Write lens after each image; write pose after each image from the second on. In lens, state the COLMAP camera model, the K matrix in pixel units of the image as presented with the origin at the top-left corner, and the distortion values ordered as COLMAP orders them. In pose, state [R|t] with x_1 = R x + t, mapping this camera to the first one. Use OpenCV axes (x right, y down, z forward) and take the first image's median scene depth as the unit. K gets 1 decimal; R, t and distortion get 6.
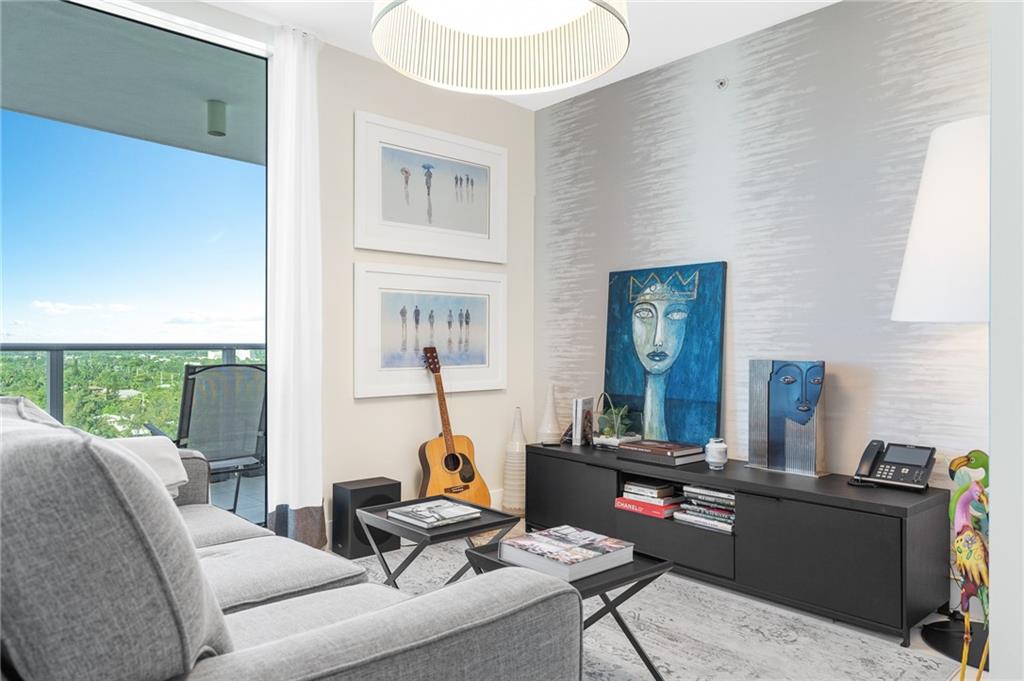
lens RADIAL K [[690.0, 0, 507.7], [0, 690.0, 344.4], [0, 0, 1]] dist [0.010173, -0.007980]
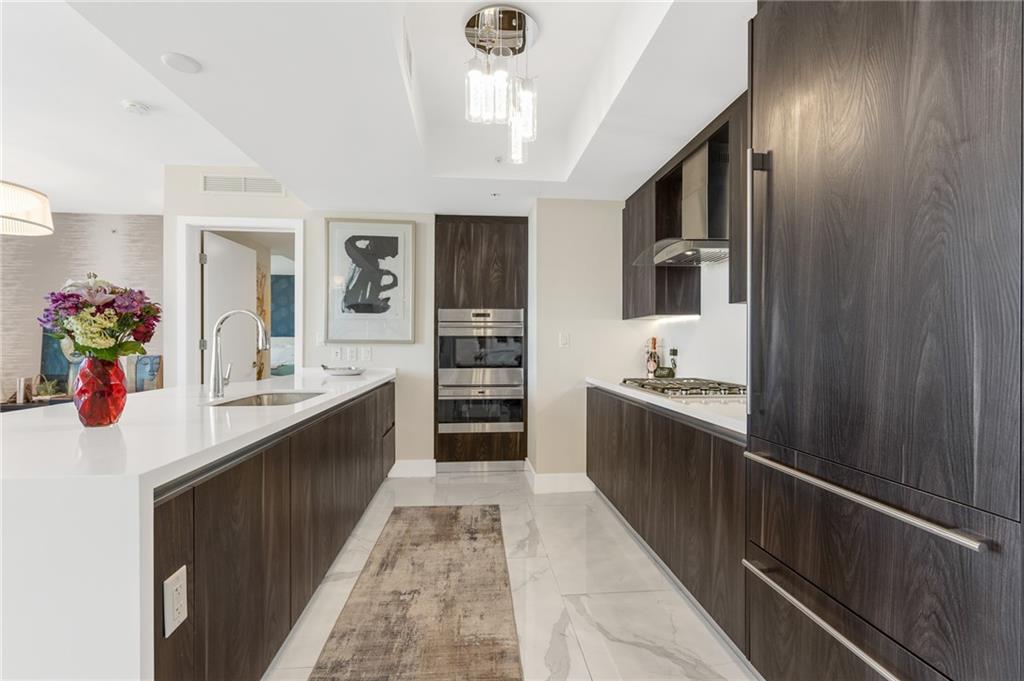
lens RADIAL K [[467.3, 0, 510.9], [0, 467.3, 343.2], [0, 0, 1]] dist [-0.005053, 0.001848]
pose [[0.596763, -0.003735, 0.802409, -0.132327], [0.000342, 0.999990, 0.004401, -0.023973], [-0.802418, -0.002351, 0.596758, -0.919531]]
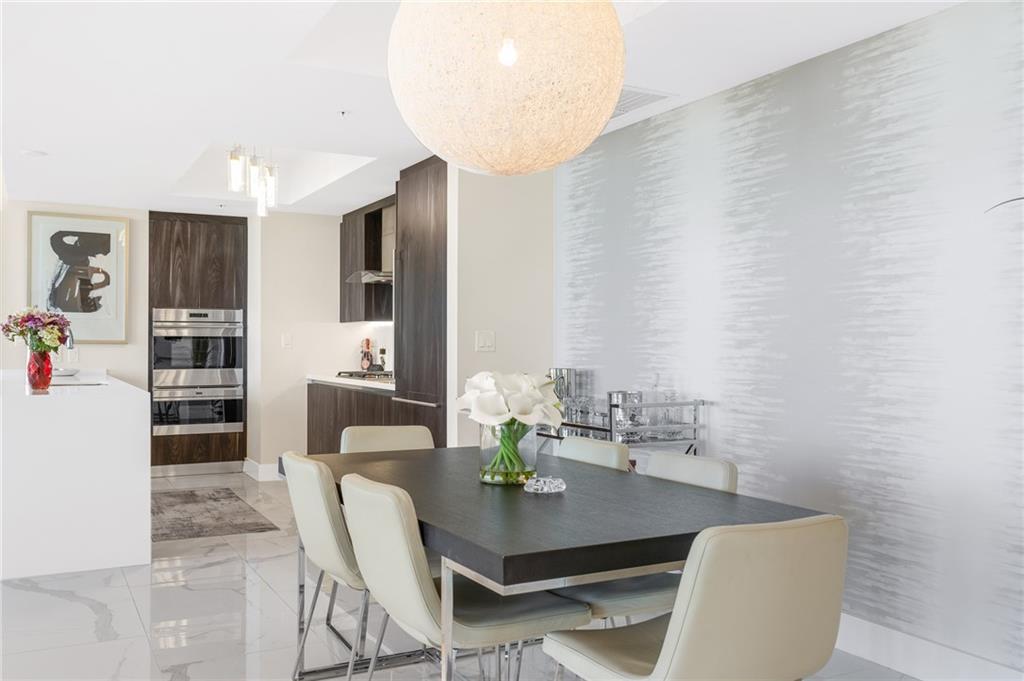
lens RADIAL K [[902.6, 0, 513.1], [0, 902.6, 347.8], [0, 0, 1]] dist [0.018577, -0.034416]
pose [[0.235469, -0.009390, 0.971836, -1.208028], [-0.002475, 0.999944, 0.010261, -0.032758], [-0.971879, -0.004822, 0.235433, -1.434560]]
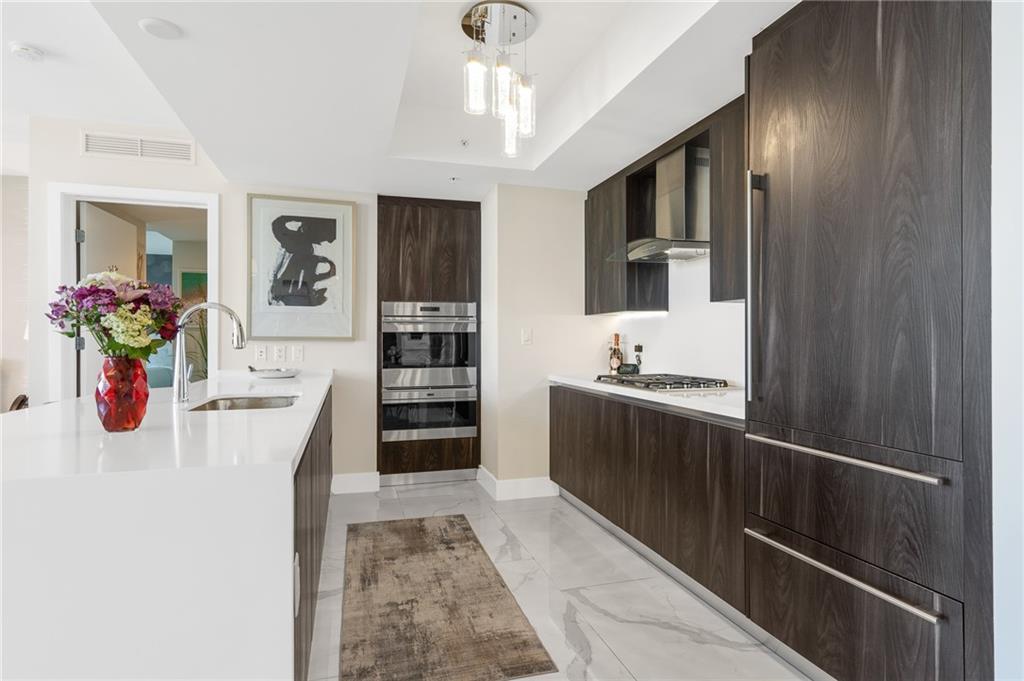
lens RADIAL K [[557.2, 0, 510.8], [0, 557.2, 337.5], [0, 0, 1]] dist [0.002492, 0.004013]
pose [[0.429794, -0.002242, 0.902924, -0.291171], [0.003446, 0.999994, 0.000843, -0.025097], [-0.902920, 0.002750, 0.429799, -0.867257]]
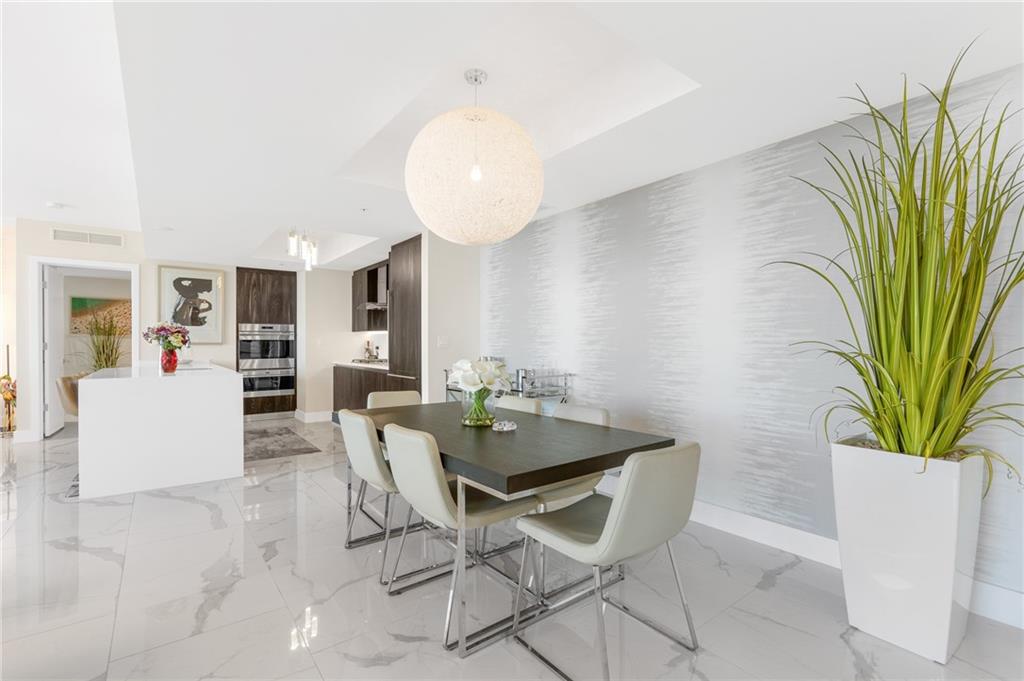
lens RADIAL K [[467.3, 0, 512.9], [0, 467.3, 343.5], [0, 0, 1]] dist [-0.005053, 0.001848]
pose [[0.072203, -0.006397, 0.997369, -1.134244], [0.001361, 0.999979, 0.006316, -0.032183], [-0.997389, 0.000901, 0.072211, -1.346349]]
